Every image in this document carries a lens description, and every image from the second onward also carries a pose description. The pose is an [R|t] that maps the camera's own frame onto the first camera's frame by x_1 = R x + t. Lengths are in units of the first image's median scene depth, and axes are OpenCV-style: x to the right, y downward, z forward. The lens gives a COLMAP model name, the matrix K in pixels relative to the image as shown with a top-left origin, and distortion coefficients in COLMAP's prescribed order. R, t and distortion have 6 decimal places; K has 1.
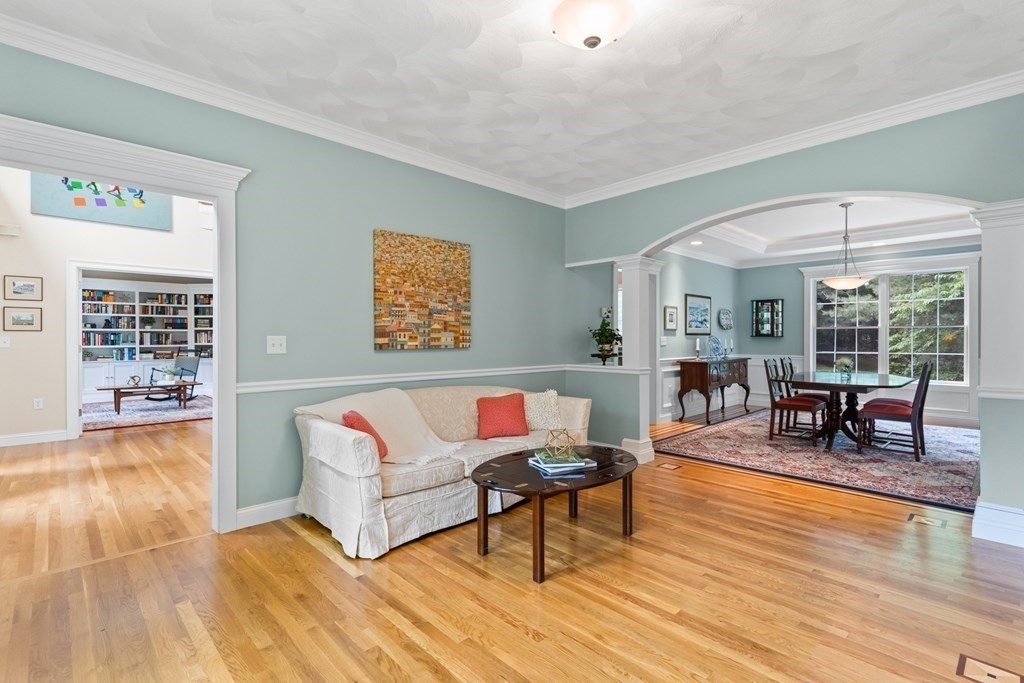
lens RADIAL K [[474.3, 0, 515.5], [0, 474.3, 340.9], [0, 0, 1]] dist [-0.001197, 0.000323]
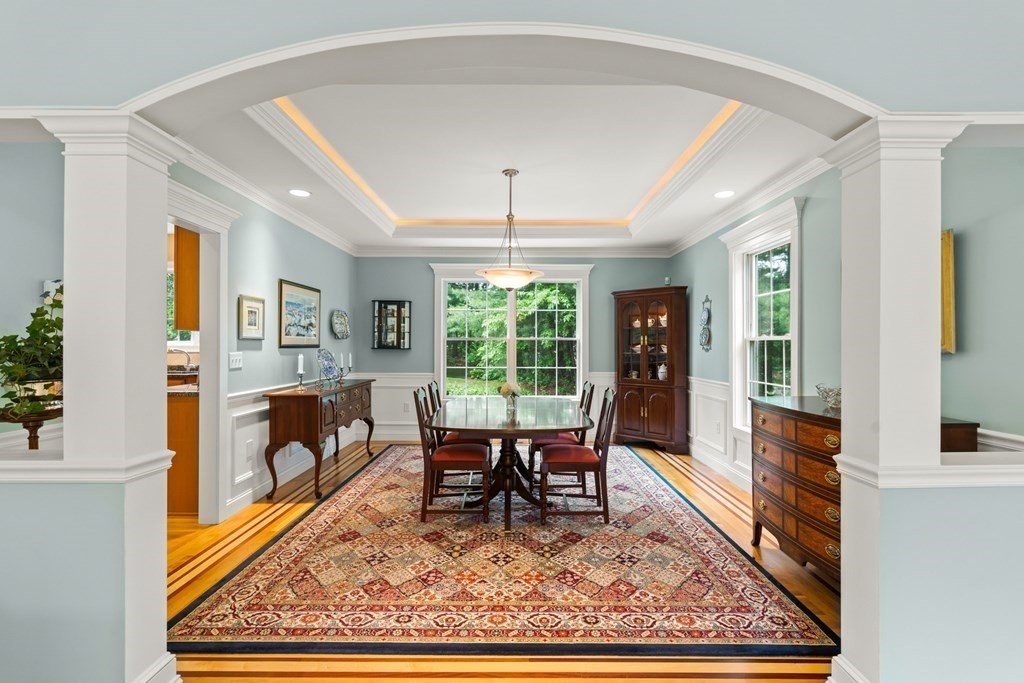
lens RADIAL K [[474.3, 0, 515.1], [0, 474.3, 342.8], [0, 0, 1]] dist [-0.001197, 0.000323]
pose [[0.695069, 0.006976, 0.718910, 0.135326], [-0.000396, 0.999956, -0.009319, -0.013528], [-0.718943, 0.006193, 0.695041, 0.370645]]
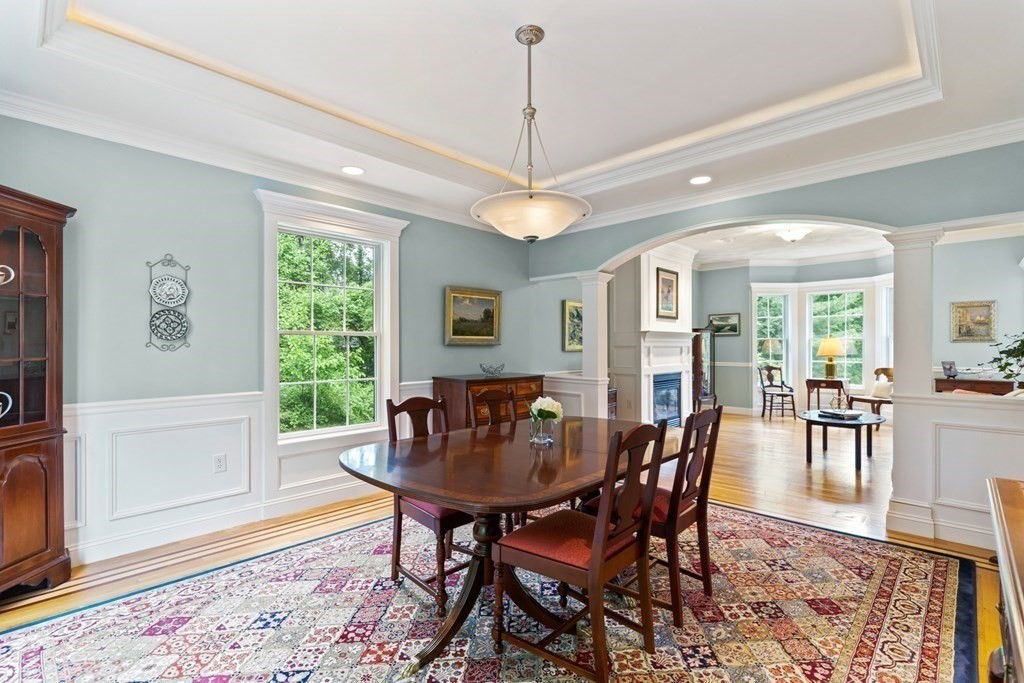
lens RADIAL K [[474.3, 0, 511.5], [0, 474.3, 342.5], [0, 0, 1]] dist [-0.001197, 0.000323]
pose [[-0.999319, 0.004530, -0.036609, 0.556817], [0.004451, 0.999988, 0.002221, -0.013029], [0.036619, 0.002056, -0.999327, 1.082298]]
